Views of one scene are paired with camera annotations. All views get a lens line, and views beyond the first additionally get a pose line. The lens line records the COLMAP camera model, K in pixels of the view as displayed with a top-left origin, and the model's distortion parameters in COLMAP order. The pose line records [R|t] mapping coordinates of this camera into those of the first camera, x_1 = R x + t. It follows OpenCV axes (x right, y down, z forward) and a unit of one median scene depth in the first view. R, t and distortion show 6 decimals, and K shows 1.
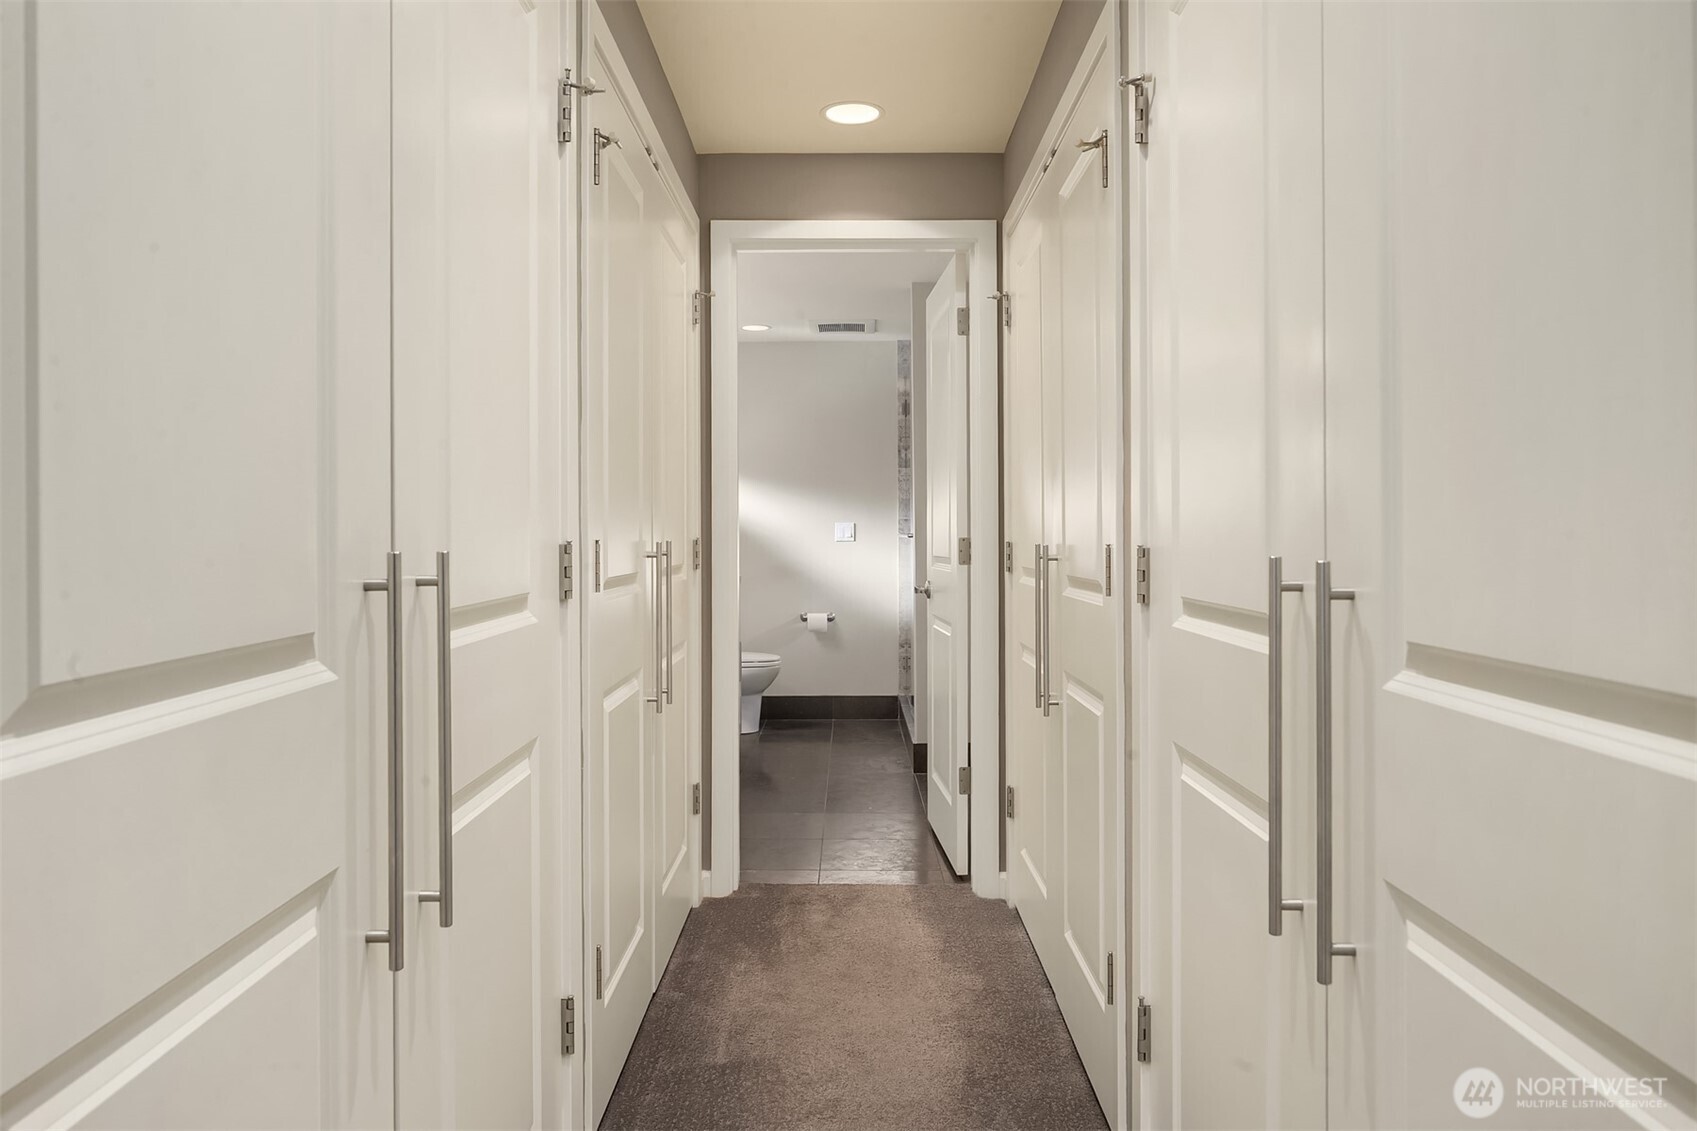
lens RADIAL K [[1181.3, 0, 848.5], [0, 1181.3, 556.8], [0, 0, 1]] dist [0.010918, 0.001153]
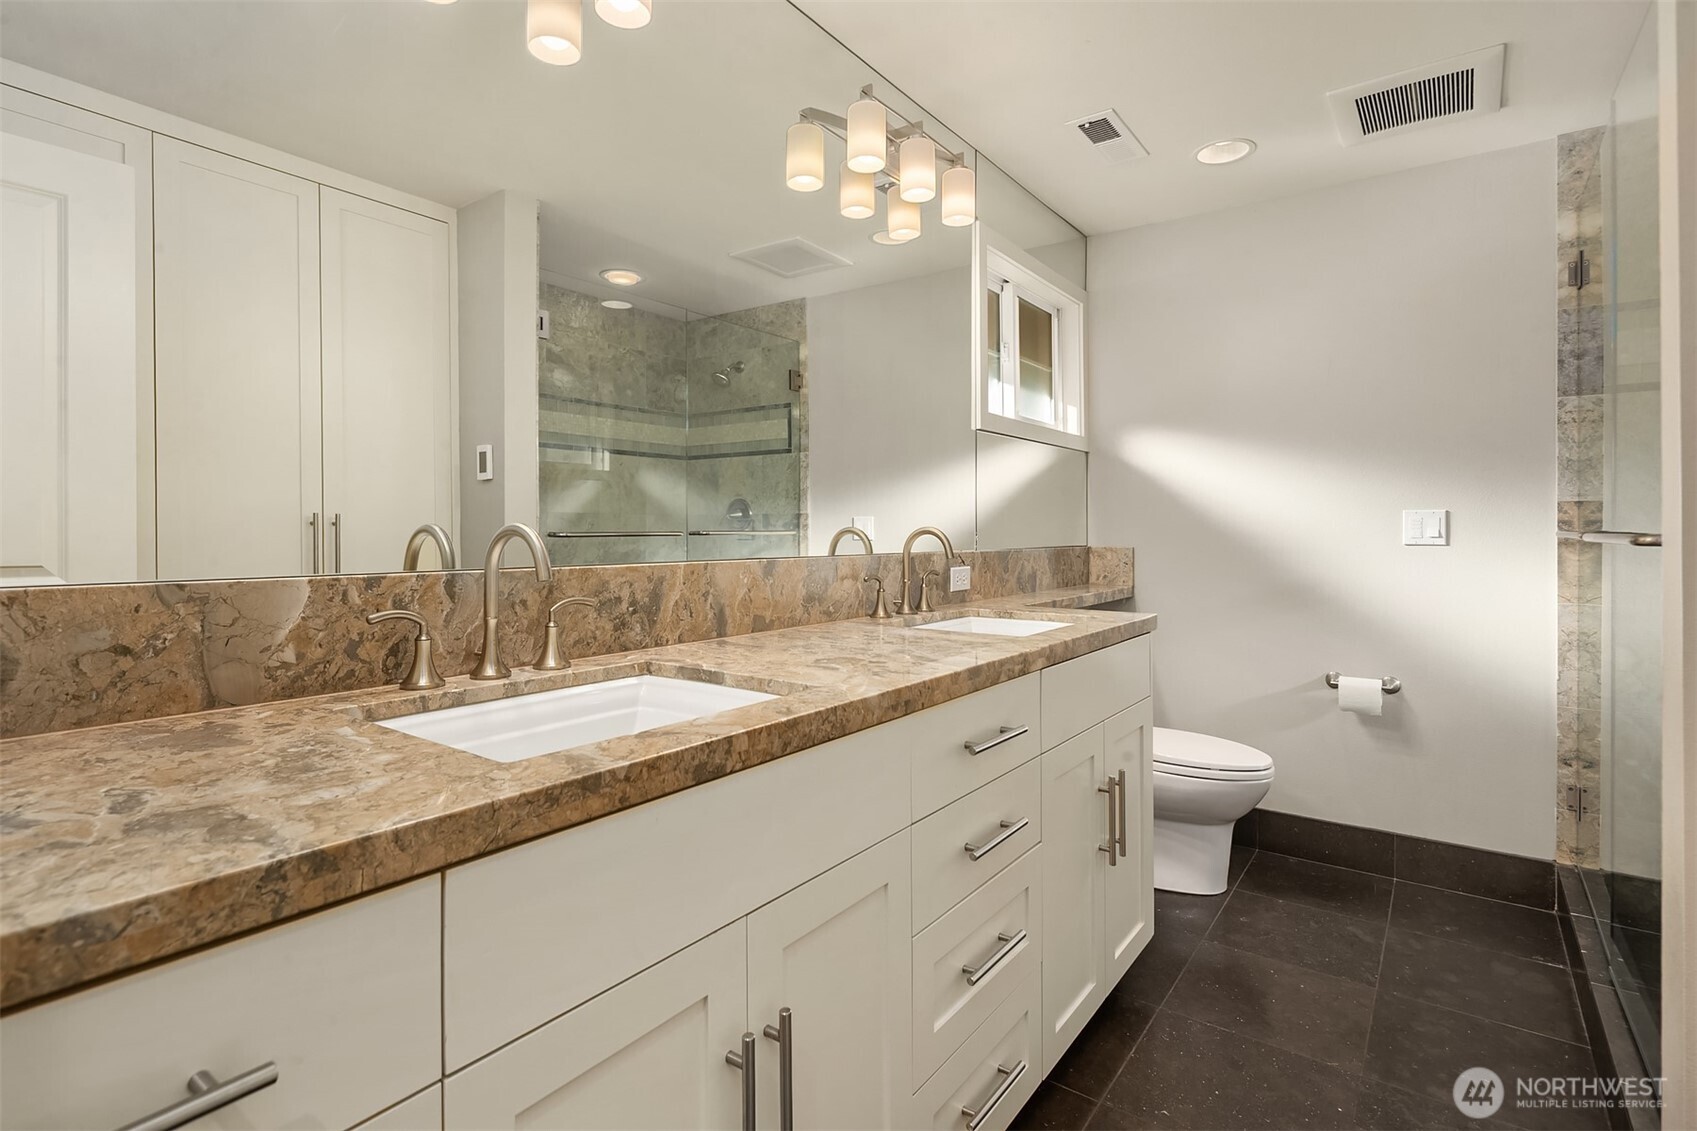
lens RADIAL K [[843.4, 0, 820.8], [0, 843.4, 528.1], [0, 0, 1]] dist [-0.006455, -0.001521]
pose [[0.799486, 0.006527, -0.600650, 0.006604], [-0.015607, 0.999829, -0.009909, -0.012566], [0.600482, 0.017296, 0.799451, 0.542154]]
